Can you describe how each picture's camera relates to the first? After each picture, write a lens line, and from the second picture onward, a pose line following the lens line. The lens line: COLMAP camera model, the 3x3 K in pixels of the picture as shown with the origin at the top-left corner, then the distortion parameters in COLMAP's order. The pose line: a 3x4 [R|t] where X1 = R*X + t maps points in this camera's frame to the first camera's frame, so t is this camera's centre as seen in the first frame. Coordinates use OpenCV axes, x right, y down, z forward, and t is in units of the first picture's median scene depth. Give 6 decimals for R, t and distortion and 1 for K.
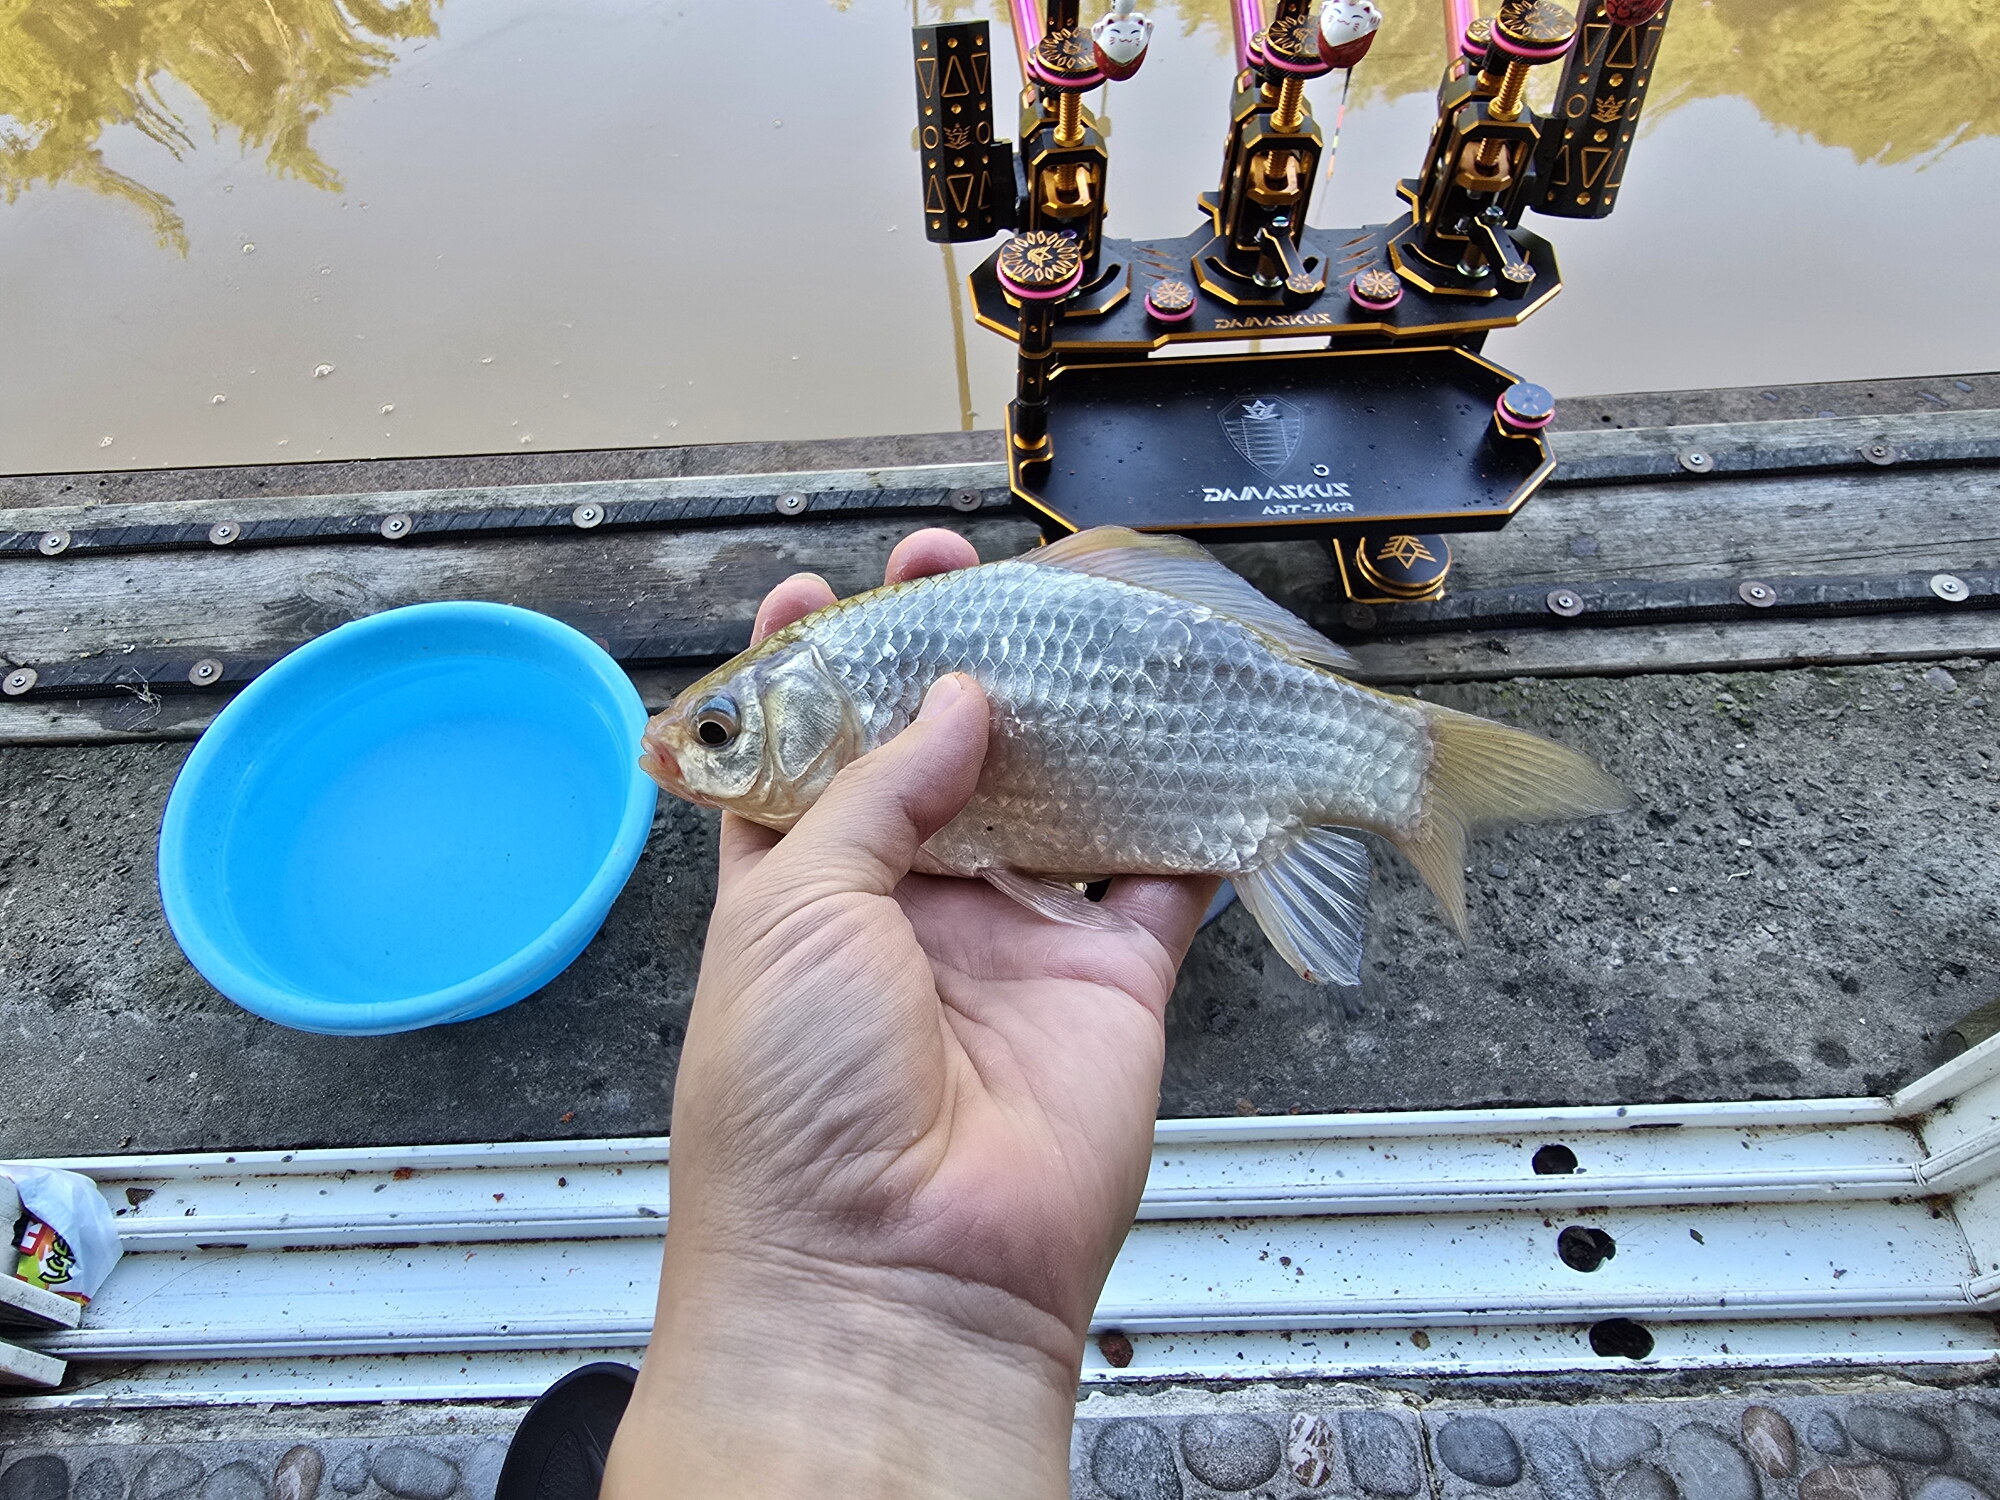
lens RADIAL K [[1001.7, 0, 987.8], [0, 1001.7, 753.3], [0, 0, 1]] dist [0.001443, -0.000119]
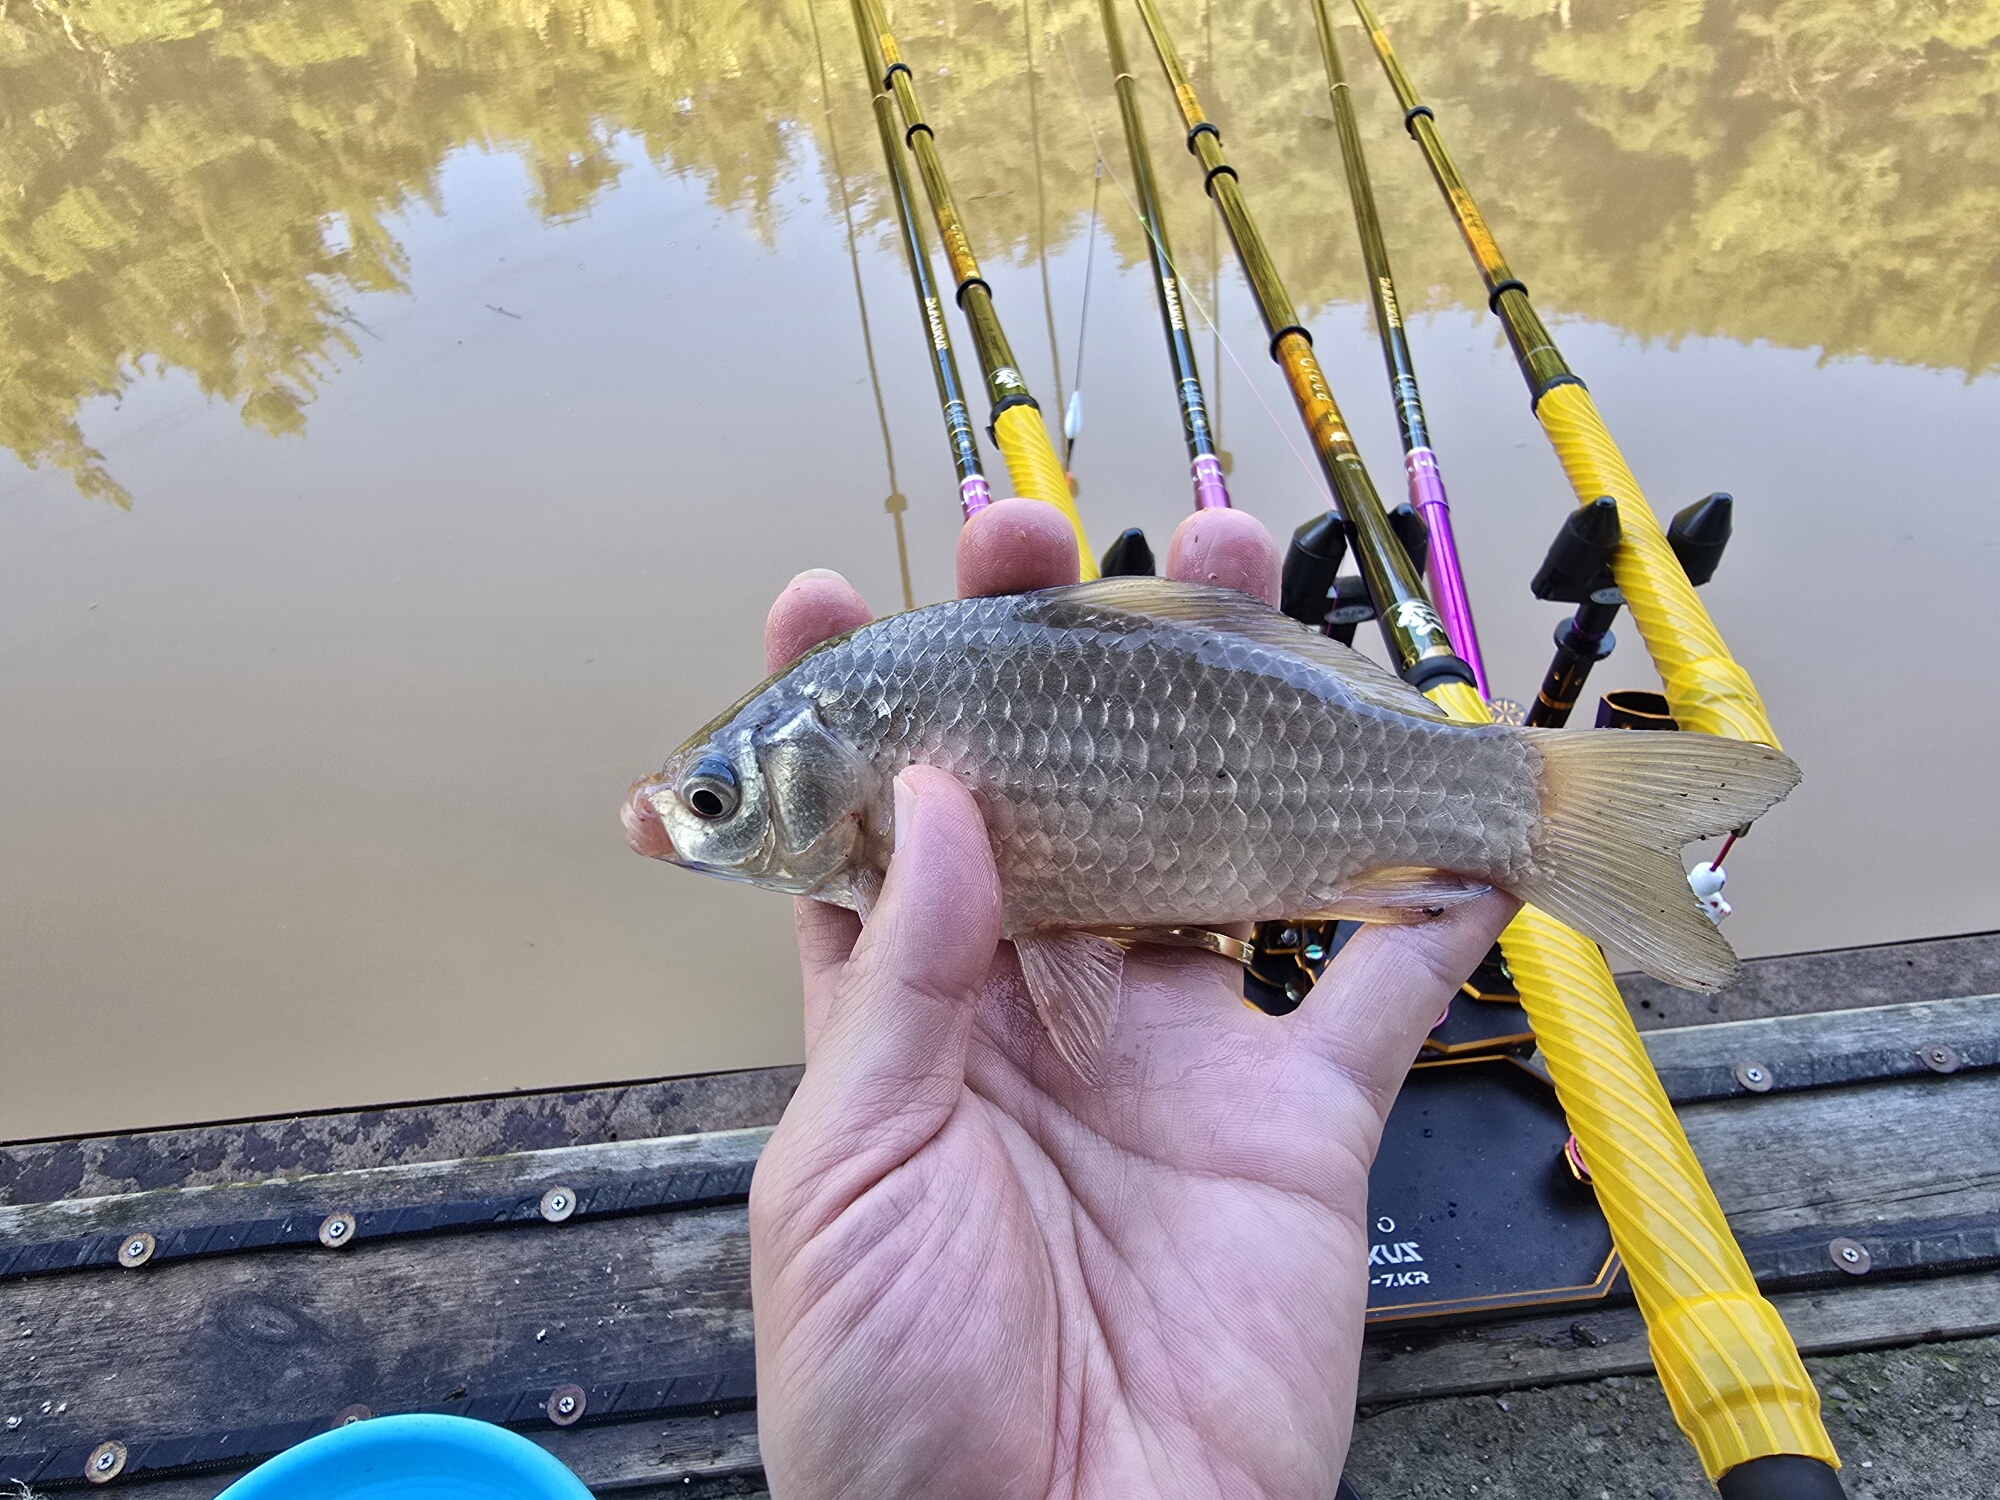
lens RADIAL K [[1001.7, 0, 987.8], [0, 1001.7, 753.3], [0, 0, 1]] dist [0.001443, -0.000119]
pose [[0.997460, -0.057126, 0.042544, -0.036341], [0.061607, 0.991709, -0.112774, -0.573153], [-0.035749, 0.115109, 0.992709, 0.060821]]
